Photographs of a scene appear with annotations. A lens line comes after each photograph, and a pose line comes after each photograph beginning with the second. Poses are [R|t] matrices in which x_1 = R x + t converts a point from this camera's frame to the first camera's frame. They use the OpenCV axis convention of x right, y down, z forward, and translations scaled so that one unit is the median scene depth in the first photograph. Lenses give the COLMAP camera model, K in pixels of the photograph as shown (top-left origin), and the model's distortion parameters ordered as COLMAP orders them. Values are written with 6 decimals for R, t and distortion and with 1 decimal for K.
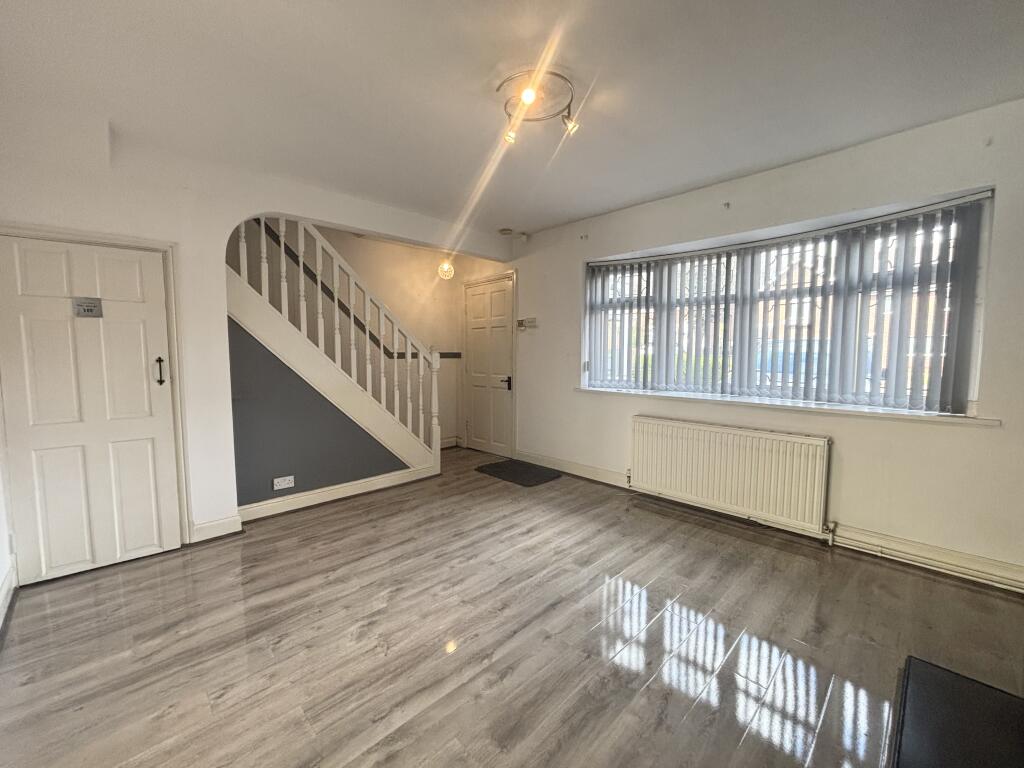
lens RADIAL K [[415.5, 0, 510.2], [0, 415.5, 381.5], [0, 0, 1]] dist [0.002532, -0.000586]
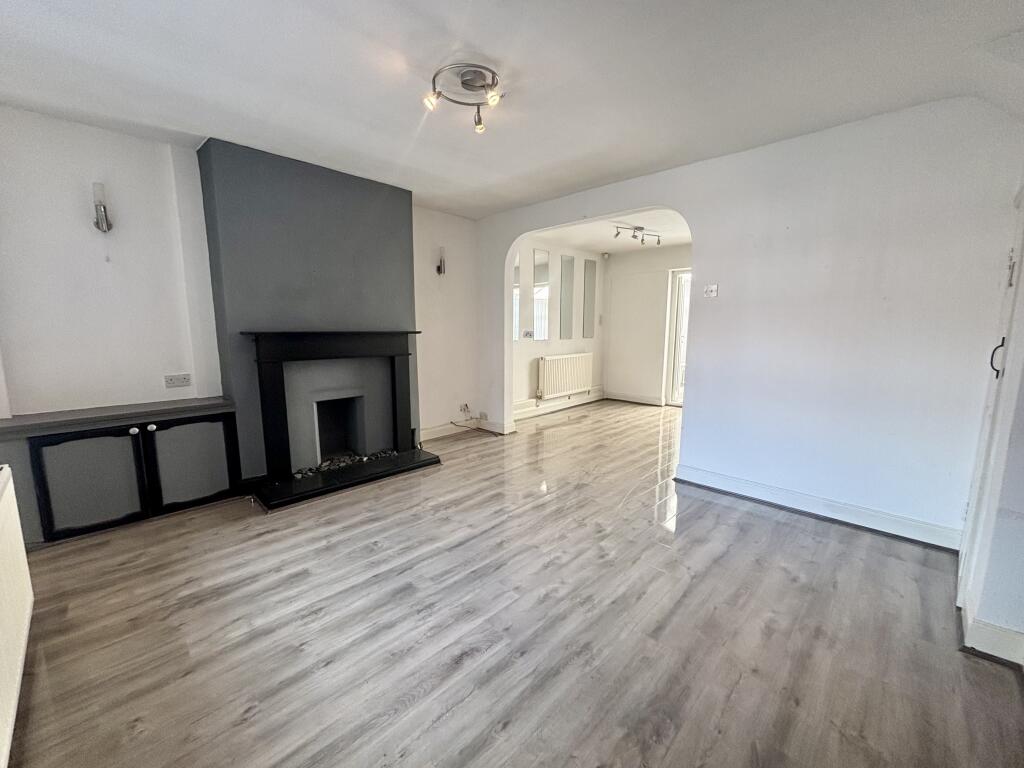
lens RADIAL K [[415.5, 0, 509.1], [0, 415.5, 385.2], [0, 0, 1]] dist [0.002532, -0.000586]
pose [[-0.999730, 0.002282, -0.023142, -0.008635], [-0.002795, 0.976166, 0.217009, -0.116106], [0.023086, 0.217015, -0.975895, 1.493516]]
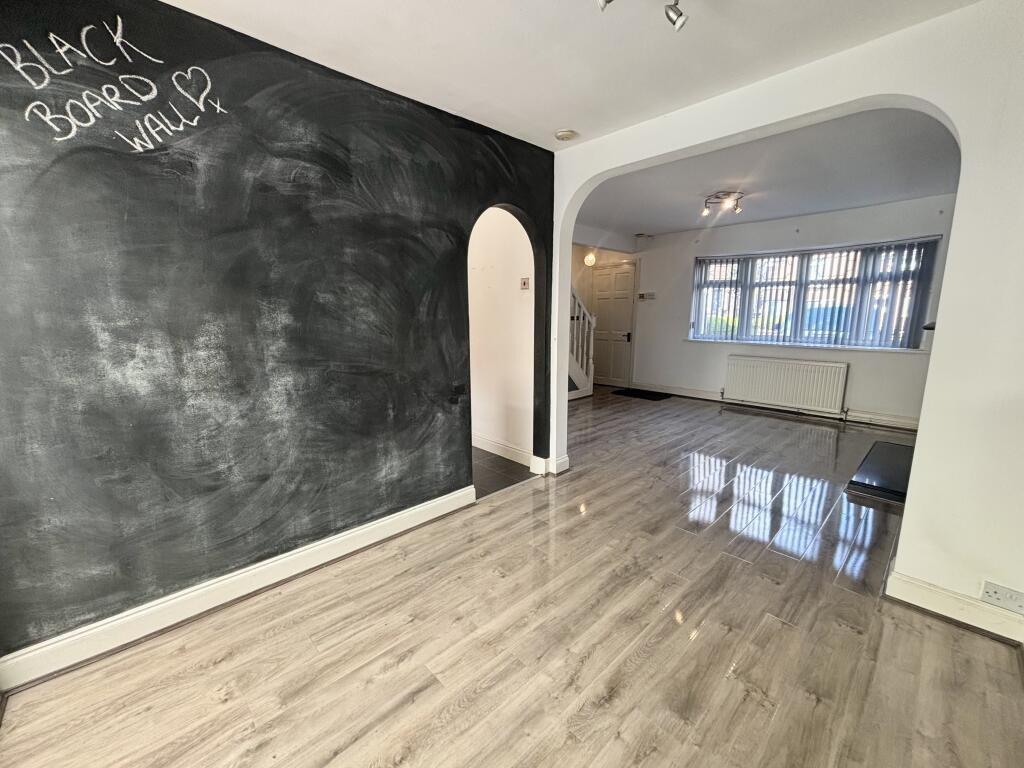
lens RADIAL K [[415.5, 0, 515.7], [0, 415.5, 386.9], [0, 0, 1]] dist [0.002532, -0.000586]
pose [[0.999997, 0.002309, 0.000561, -0.680163], [-0.002354, 0.994750, 0.102307, 0.051275], [-0.000322, -0.102308, 0.994753, -0.814423]]
